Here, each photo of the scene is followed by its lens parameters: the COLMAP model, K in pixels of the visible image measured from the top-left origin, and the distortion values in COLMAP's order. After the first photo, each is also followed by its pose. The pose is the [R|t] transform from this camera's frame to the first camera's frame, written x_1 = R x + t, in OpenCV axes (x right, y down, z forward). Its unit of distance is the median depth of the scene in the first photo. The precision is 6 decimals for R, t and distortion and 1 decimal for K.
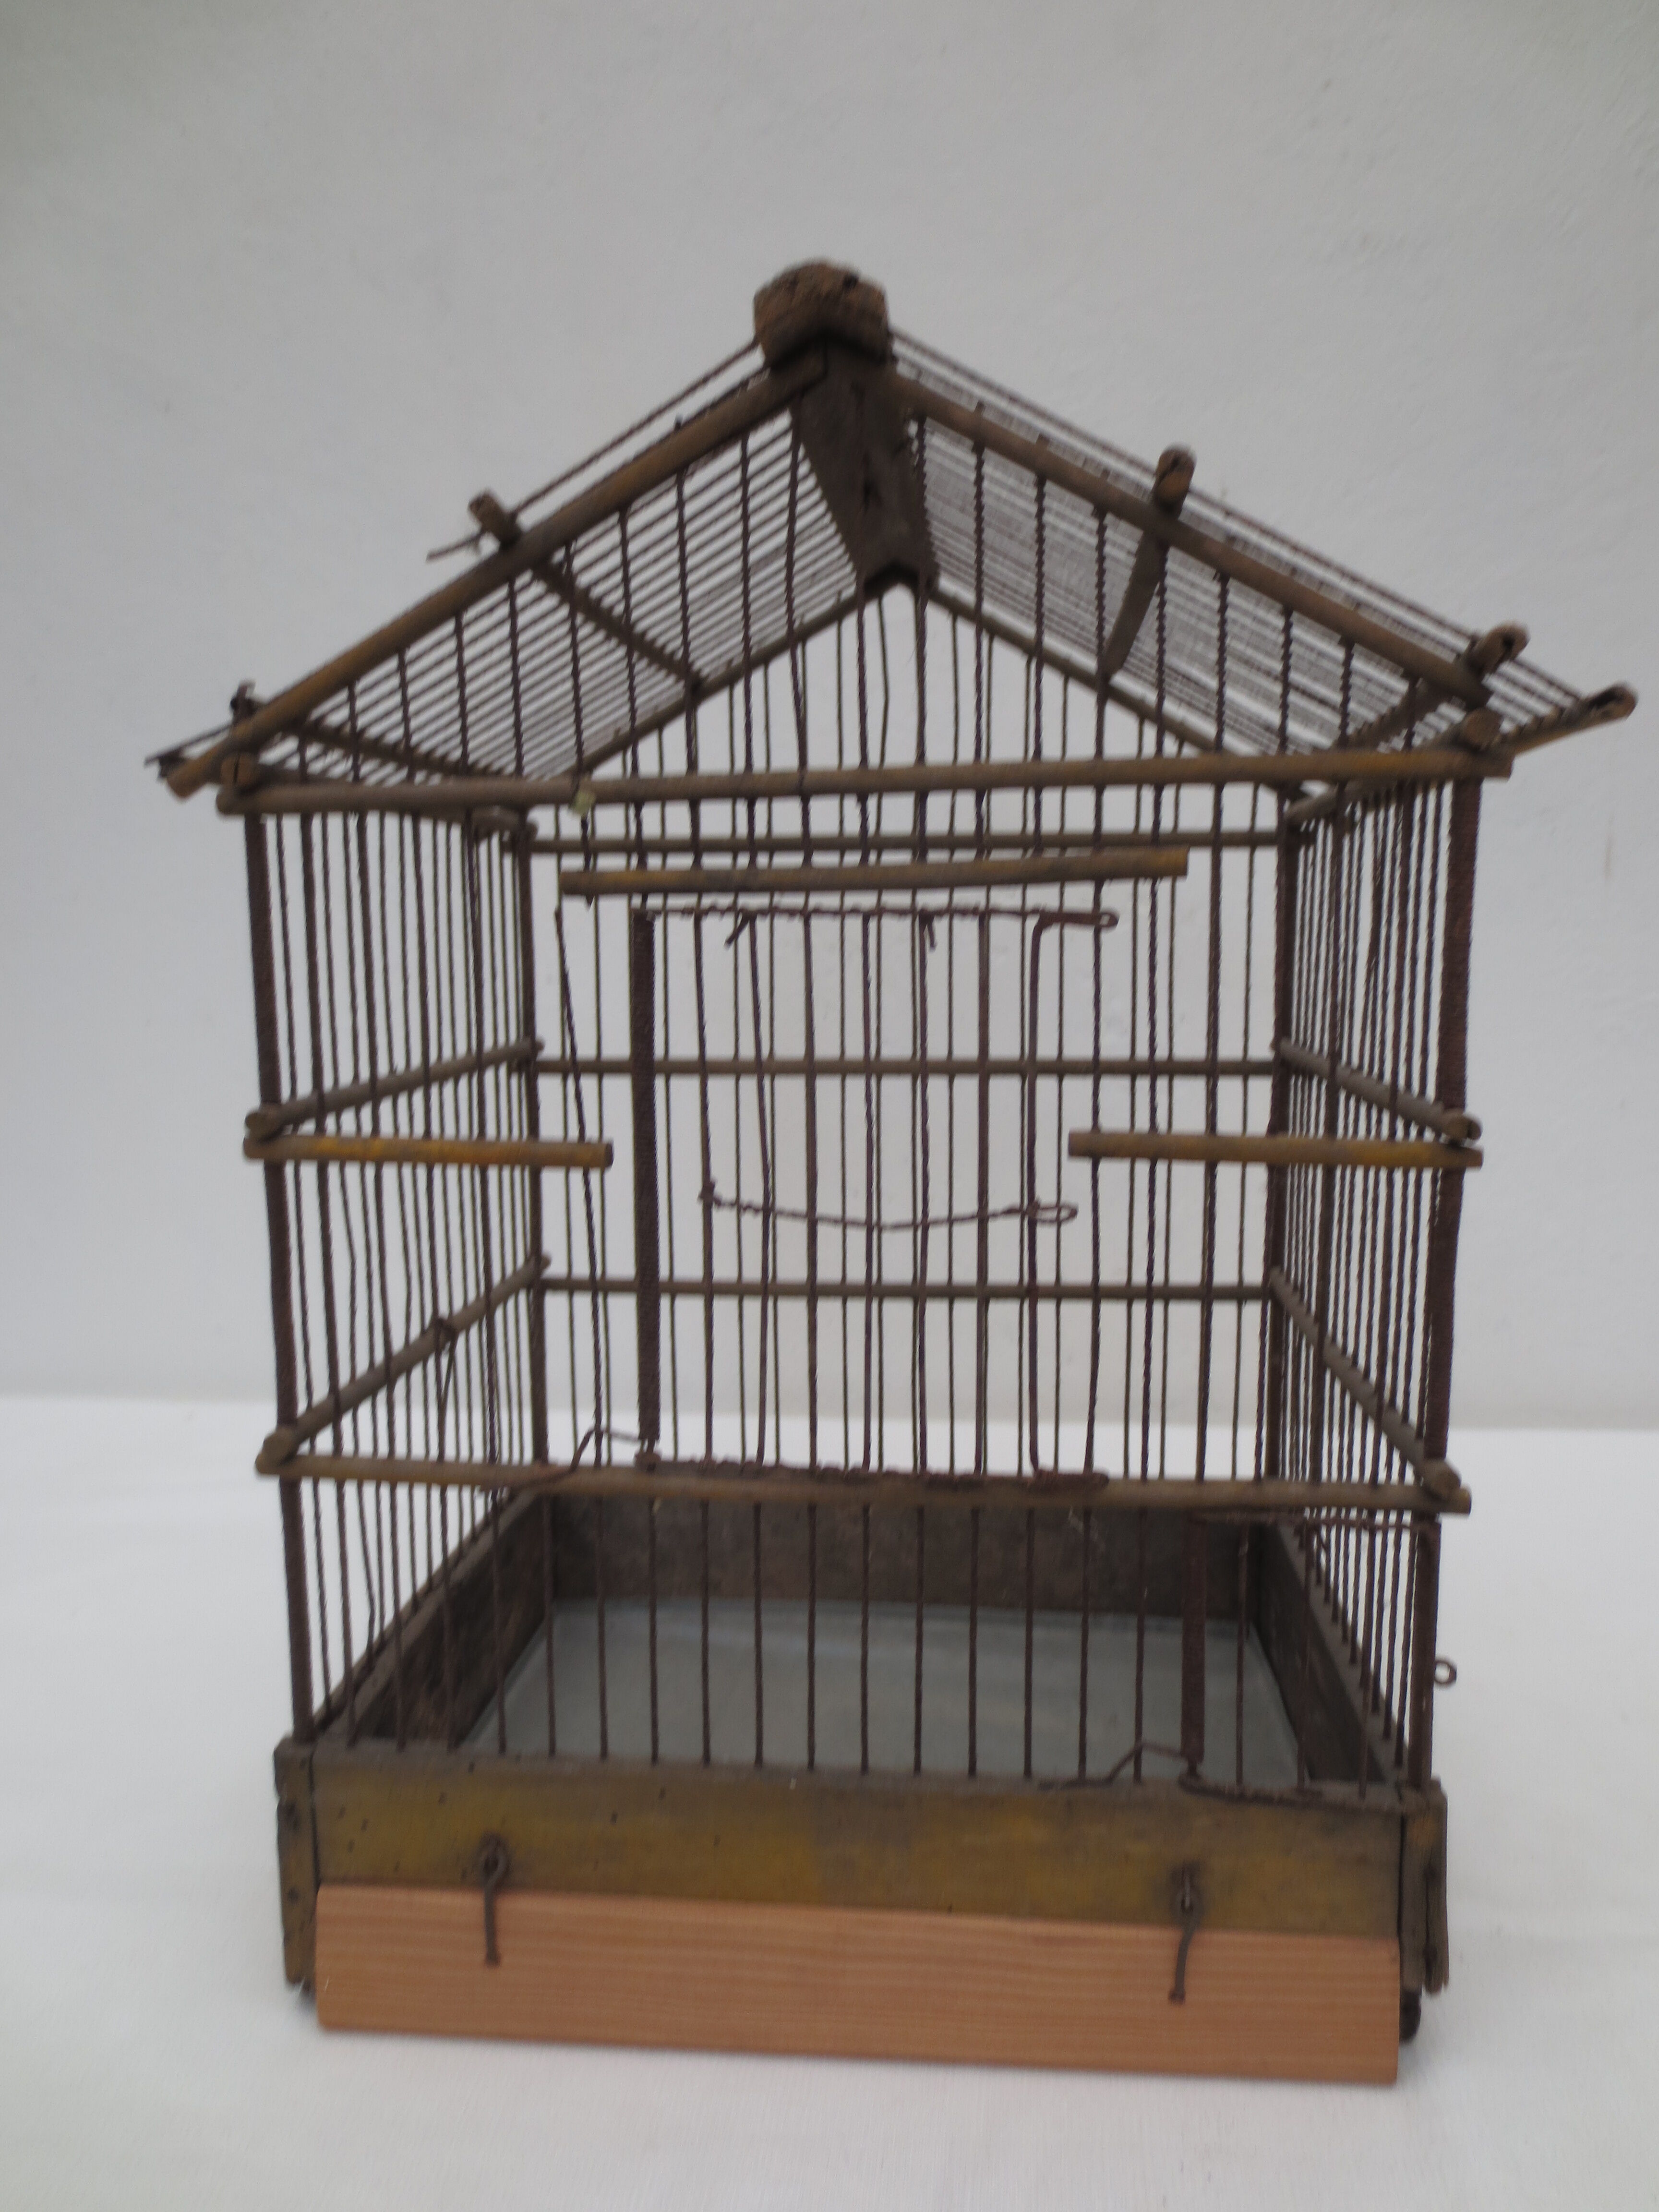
lens RADIAL K [[1654.3, 0, 824.4], [0, 1654.3, 1101.6], [0, 0, 1]] dist [-0.013391, 0.001507]
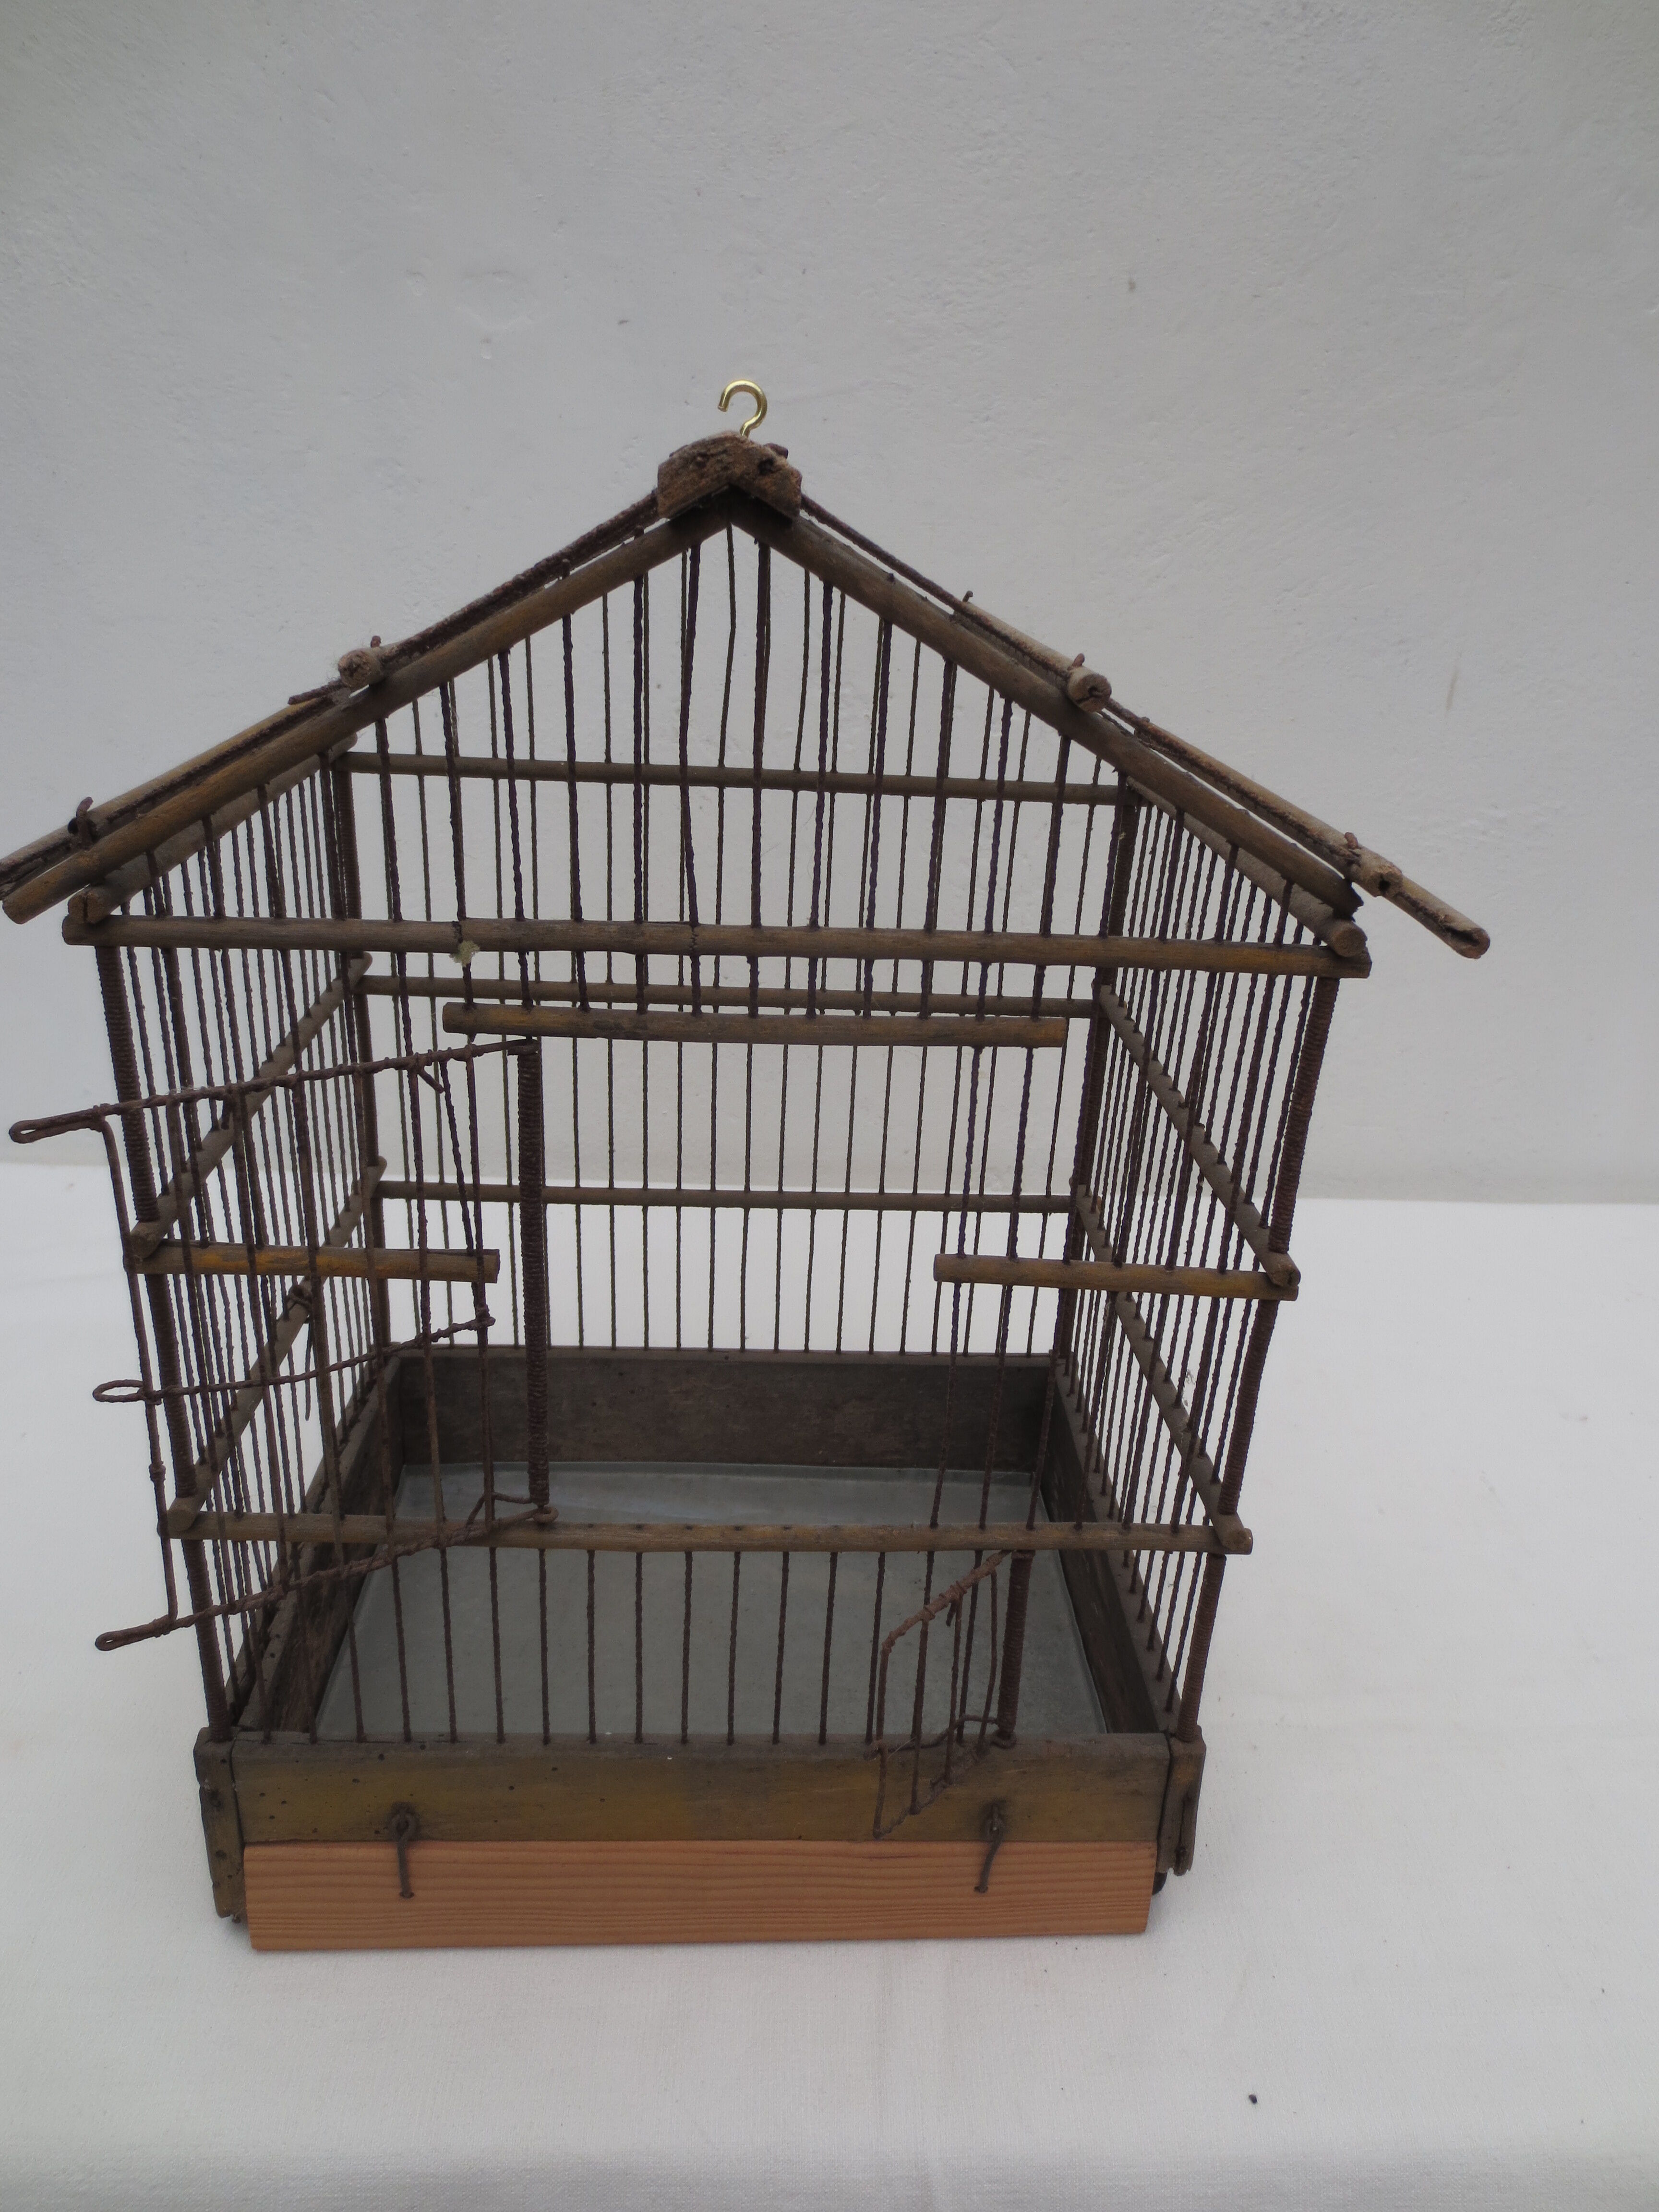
lens RADIAL K [[1669.3, 0, 831.9], [0, 1669.3, 1131.0], [0, 0, 1]] dist [0.001645, 0.001604]
pose [[0.987656, -0.012513, 0.156136, -0.082322], [-0.034993, 0.953984, 0.297809, -0.356215], [-0.152677, -0.299596, 0.941770, 0.004632]]
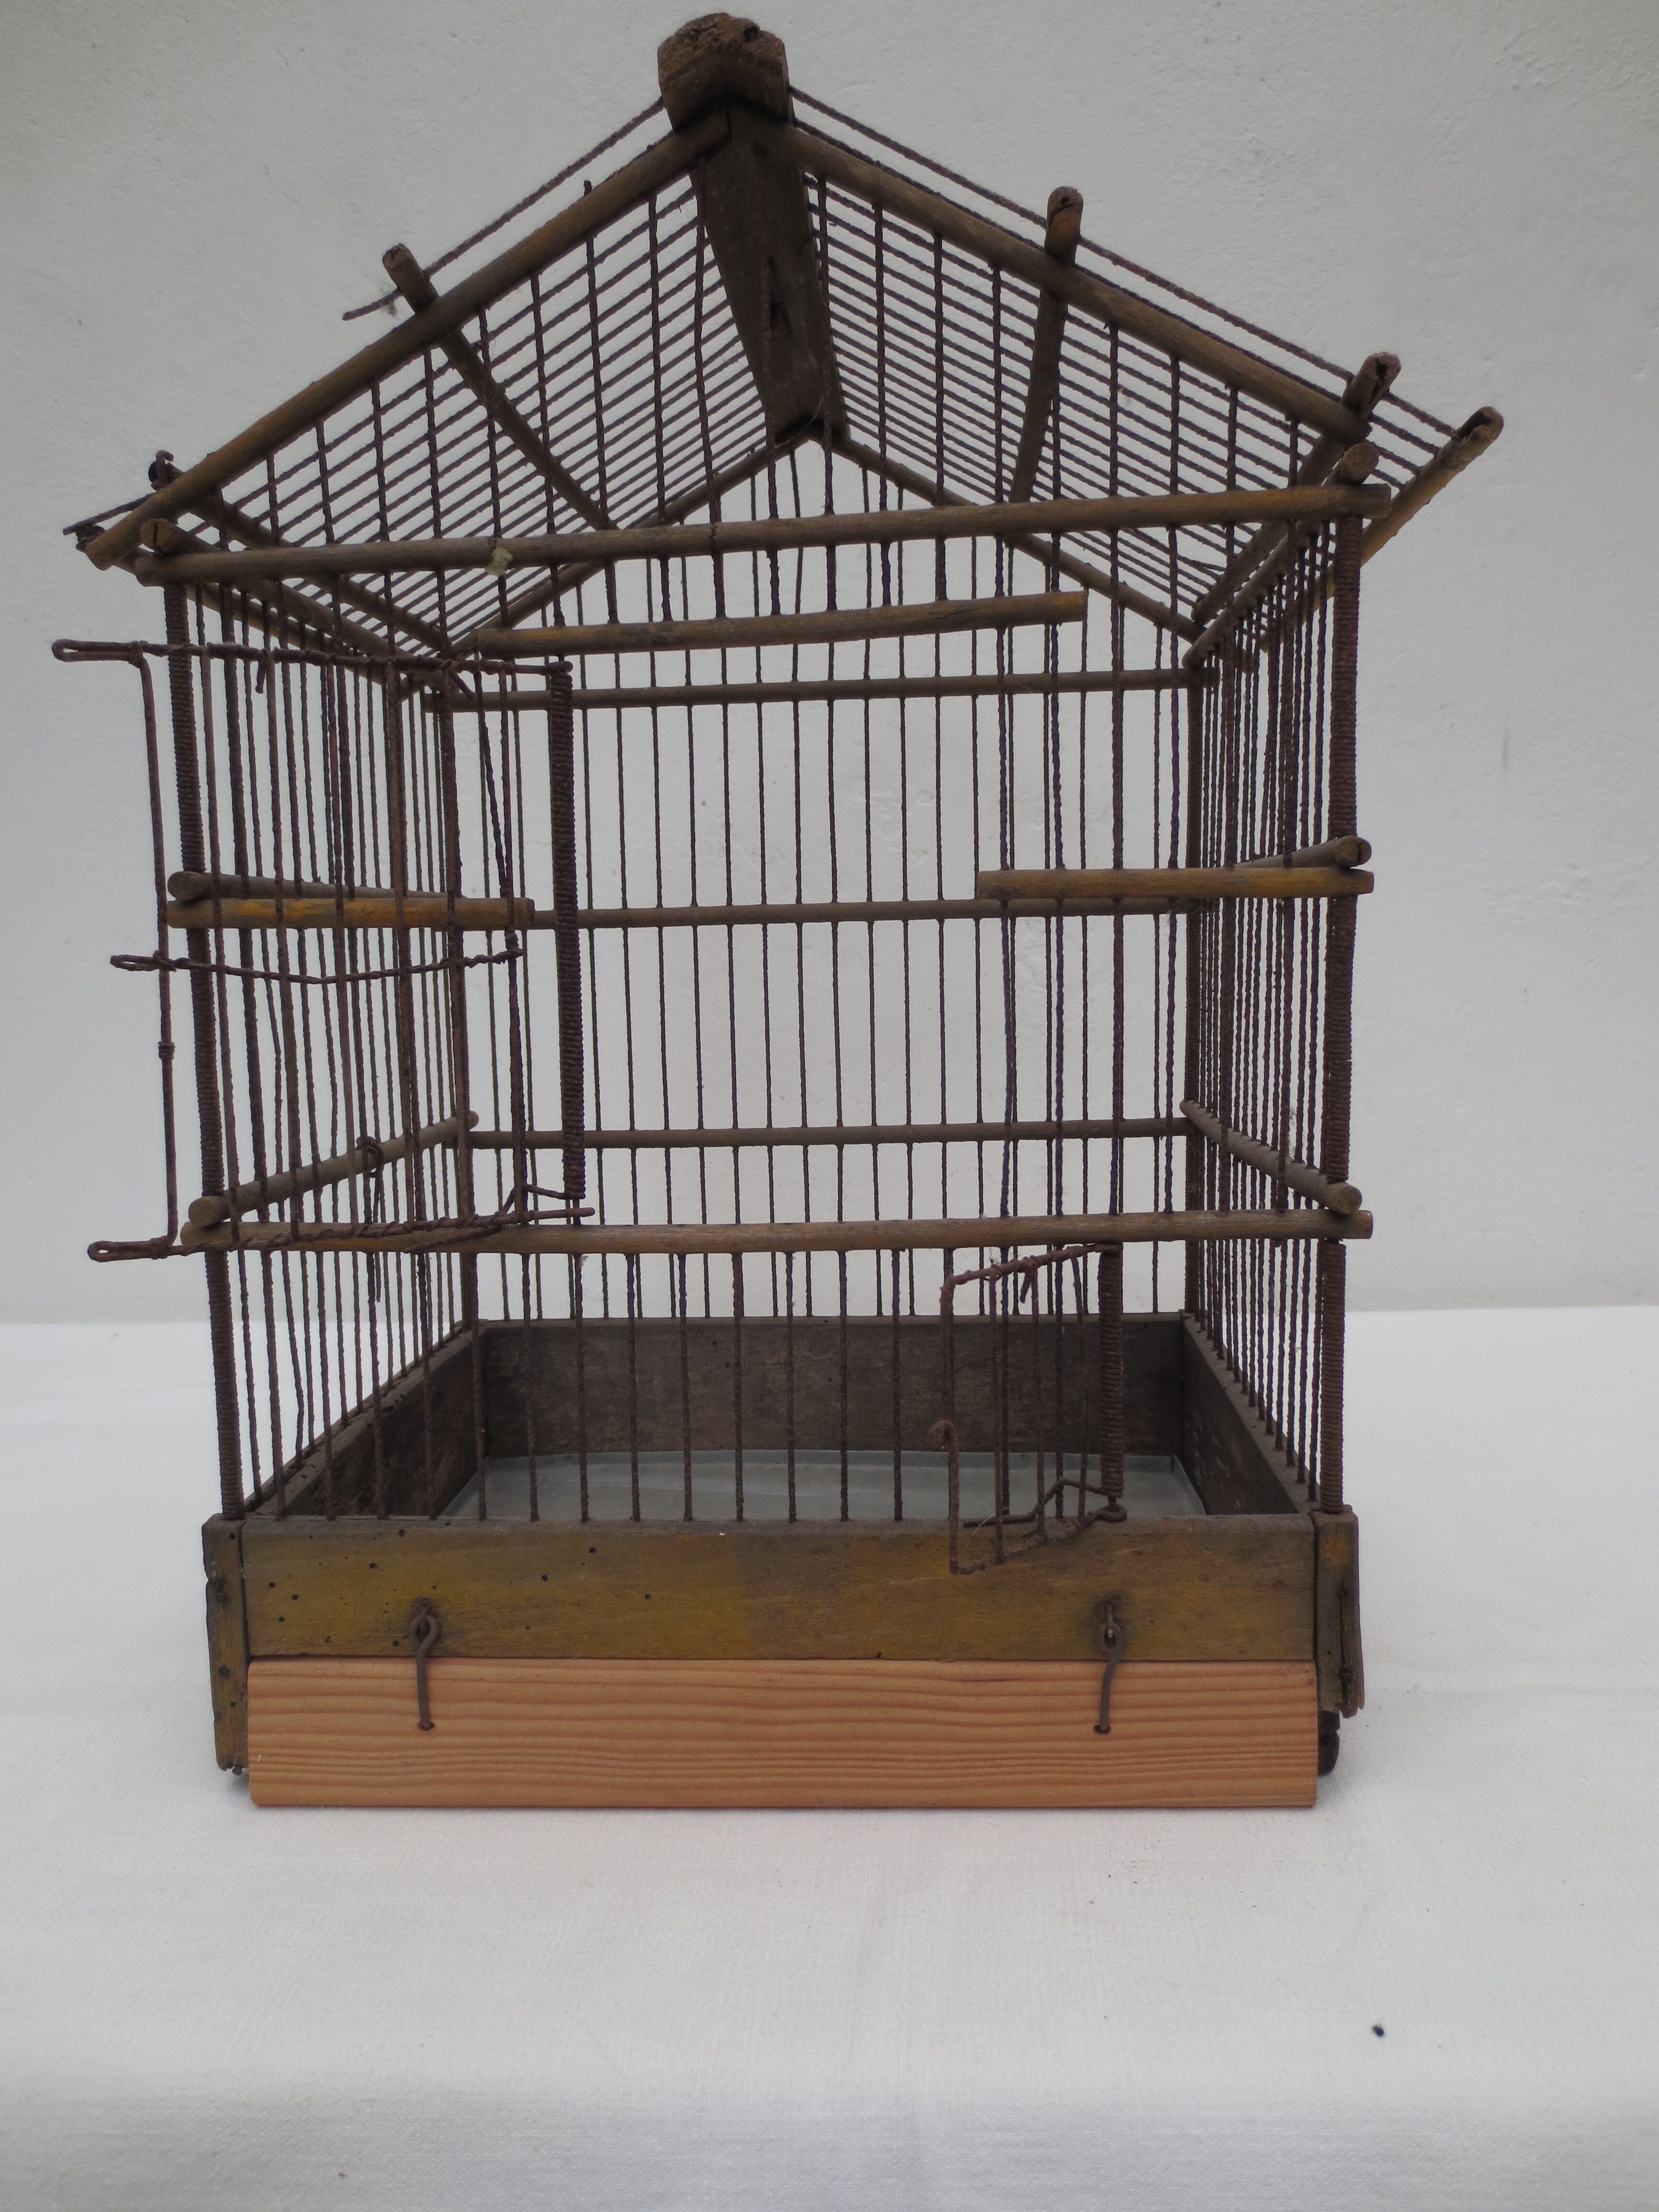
lens RADIAL K [[1654.3, 0, 824.4], [0, 1654.3, 1101.6], [0, 0, 1]] dist [-0.013391, 0.001507]
pose [[0.999035, -0.017207, 0.040417, 0.007179], [0.018061, 0.999619, -0.020856, 0.166348], [-0.040043, 0.021566, 0.998965, -0.021479]]
